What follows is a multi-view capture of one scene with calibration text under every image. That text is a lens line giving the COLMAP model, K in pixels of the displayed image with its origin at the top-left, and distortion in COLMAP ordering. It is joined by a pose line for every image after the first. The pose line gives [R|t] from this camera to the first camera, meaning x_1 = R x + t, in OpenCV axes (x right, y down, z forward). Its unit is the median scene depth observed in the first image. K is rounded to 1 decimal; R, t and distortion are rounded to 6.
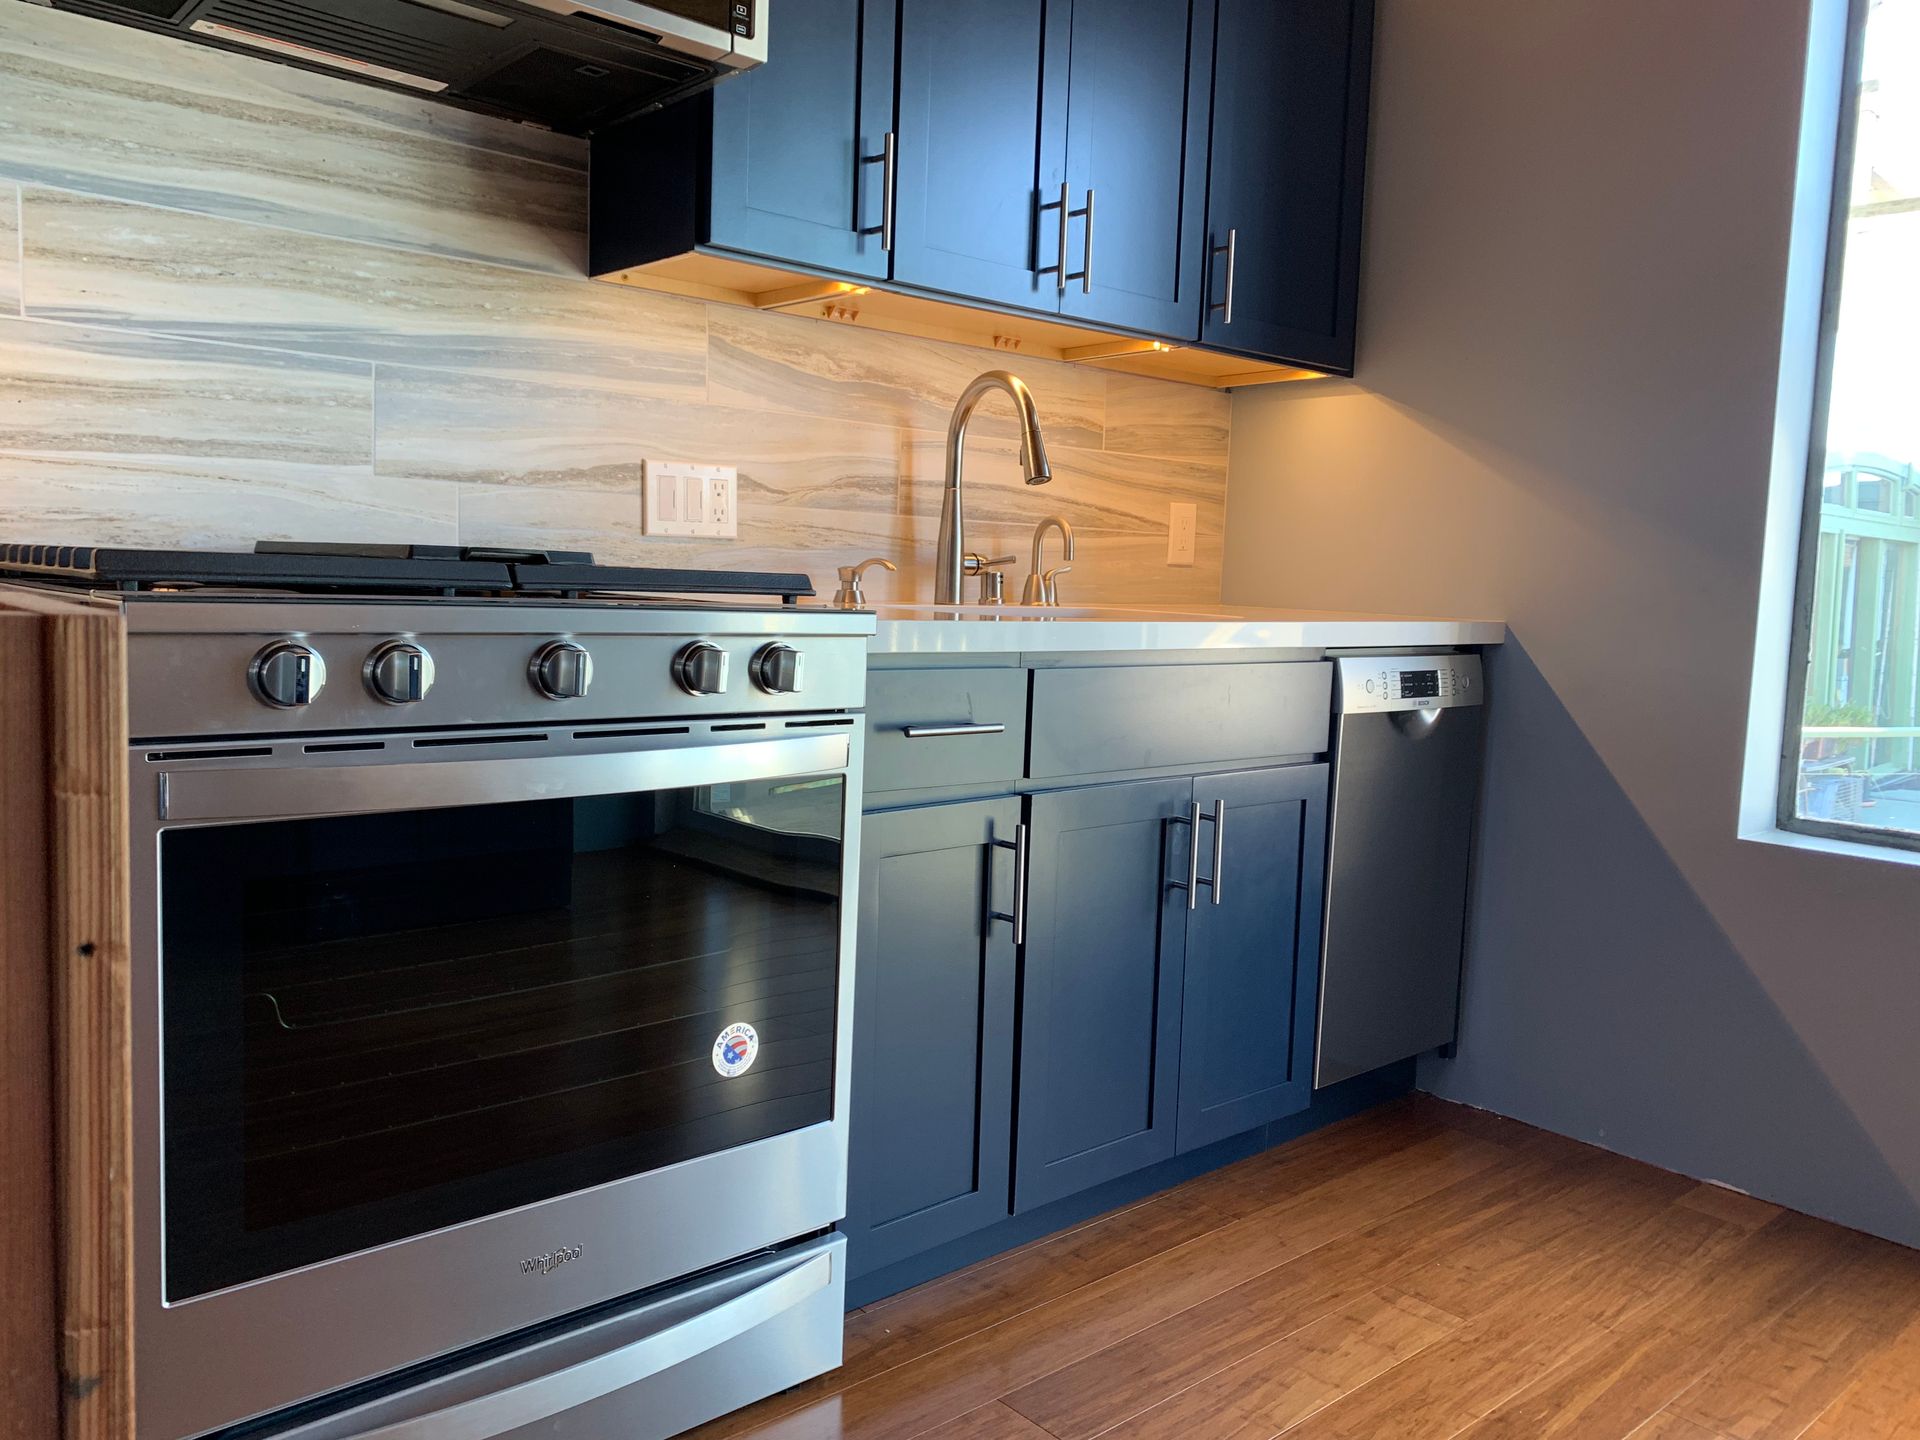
lens RADIAL K [[1486.5, 0, 971.5], [0, 1486.5, 716.4], [0, 0, 1]] dist [0.007247, 0.008233]
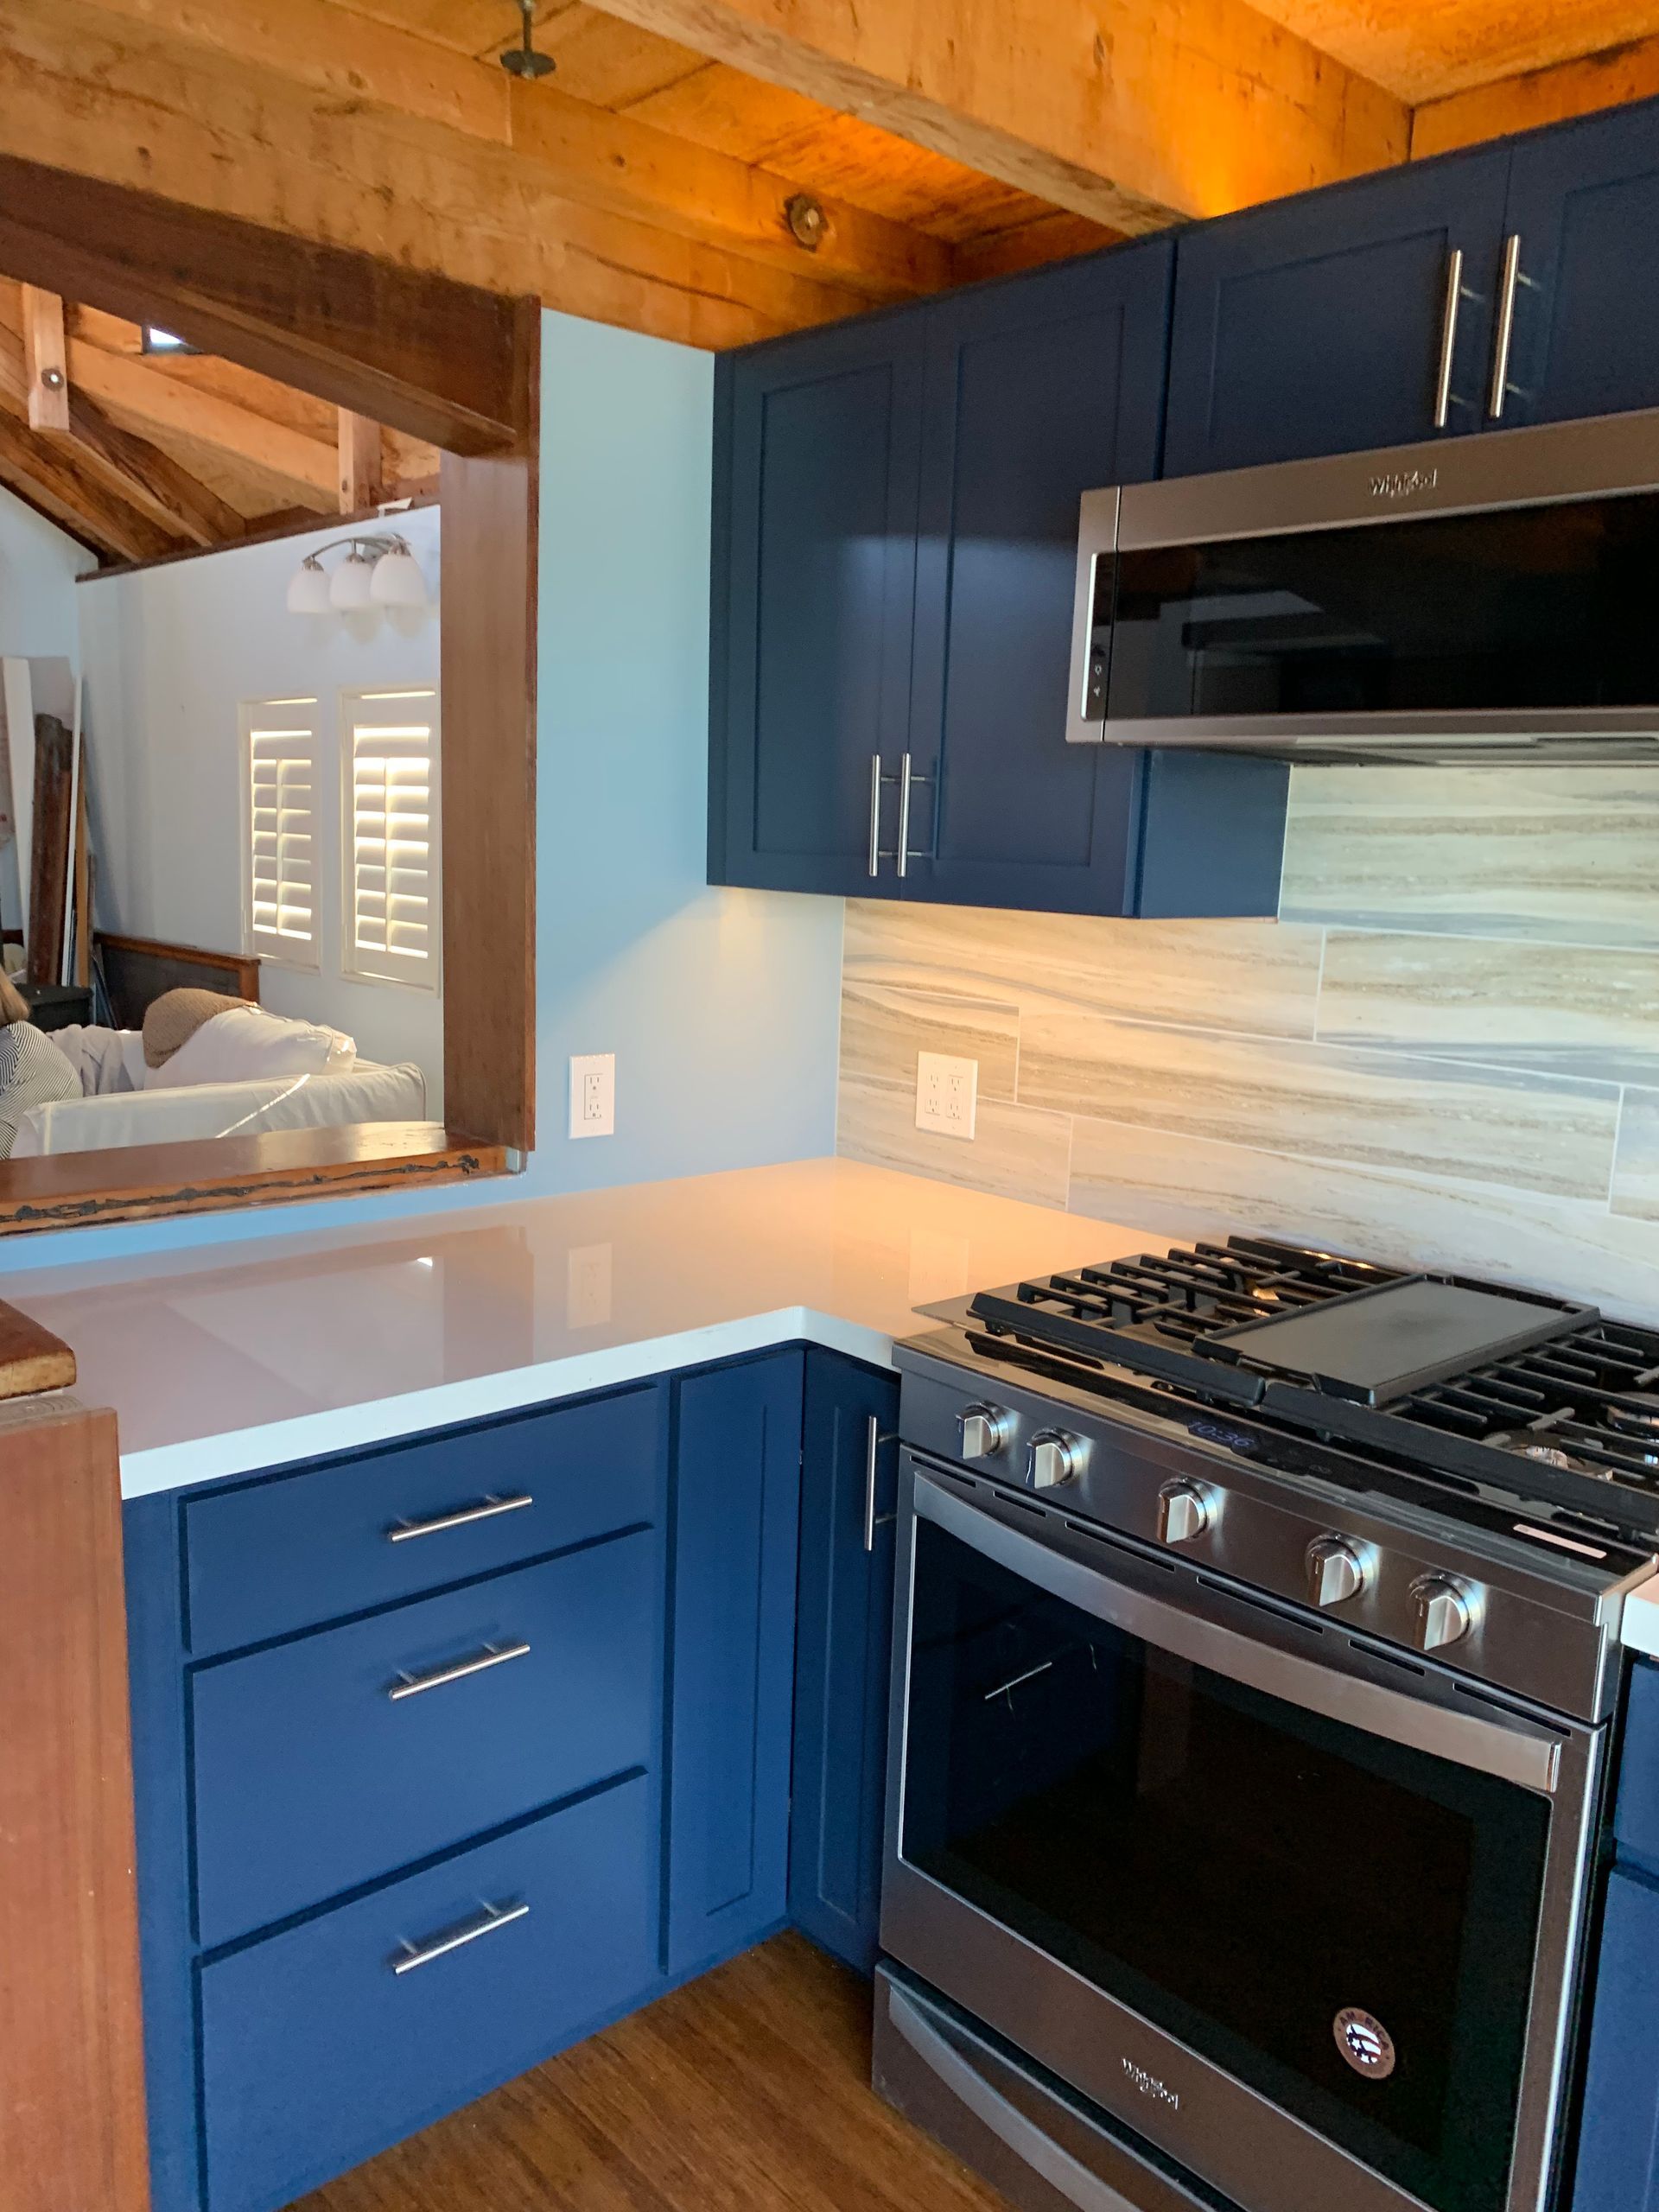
lens RADIAL K [[1698.0, 0, 841.9], [0, 1698.0, 1117.0], [0, 0, 1]] dist [0.010603, -0.010916]
pose [[0.009850, 0.134231, -0.990901, 0.557754], [-0.133171, 0.982298, 0.131742, -0.286286], [0.991044, 0.130661, 0.027551, 0.528004]]
